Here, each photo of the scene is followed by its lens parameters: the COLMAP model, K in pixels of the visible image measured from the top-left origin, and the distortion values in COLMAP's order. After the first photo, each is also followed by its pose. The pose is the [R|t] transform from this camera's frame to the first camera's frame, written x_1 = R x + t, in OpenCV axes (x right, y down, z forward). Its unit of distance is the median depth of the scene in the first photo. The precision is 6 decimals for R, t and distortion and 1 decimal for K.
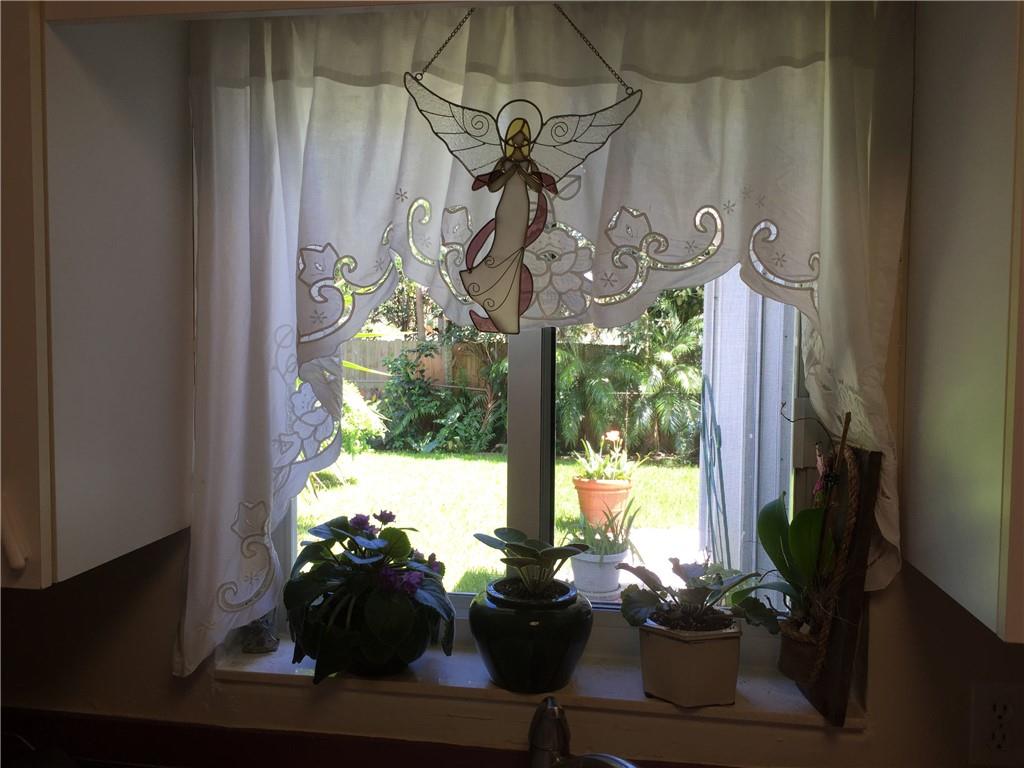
lens RADIAL K [[878.1, 0, 511.4], [0, 878.1, 379.5], [0, 0, 1]] dist [0.078101, -0.100501]
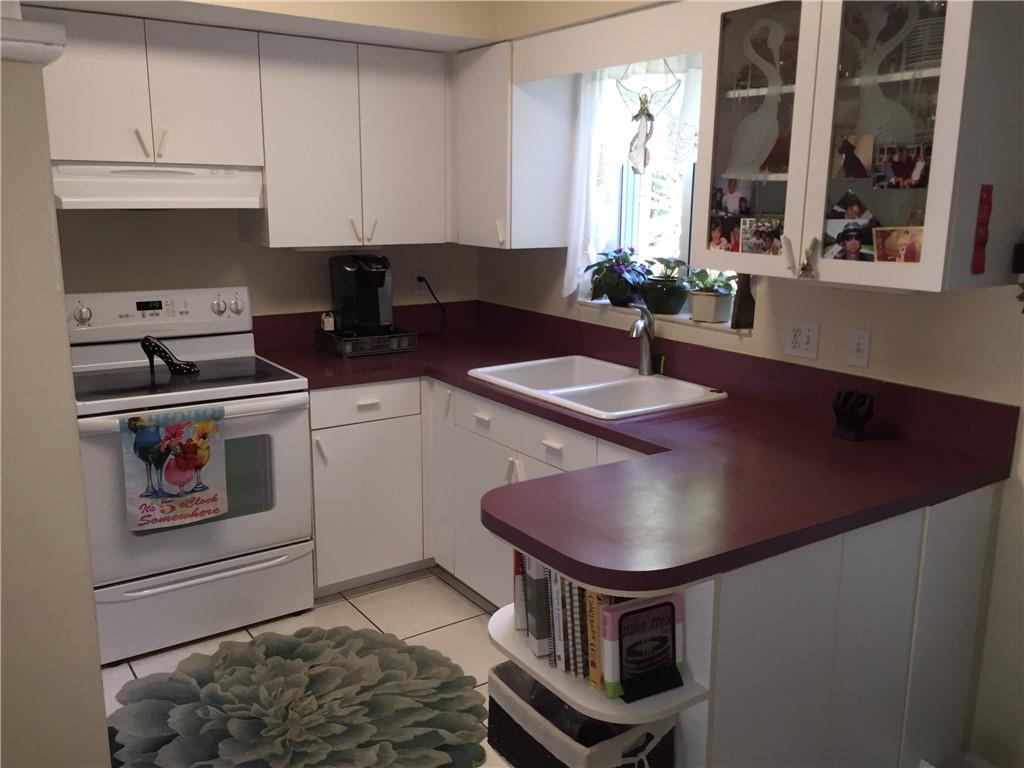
lens RADIAL K [[878.1, 0, 511.4], [0, 878.1, 379.5], [0, 0, 1]] dist [0.078101, -0.100501]
pose [[0.679716, 0.148503, -0.718285, 1.602152], [-0.037879, 0.985090, 0.167818, 0.117466], [0.732497, -0.086860, 0.675206, -1.085708]]
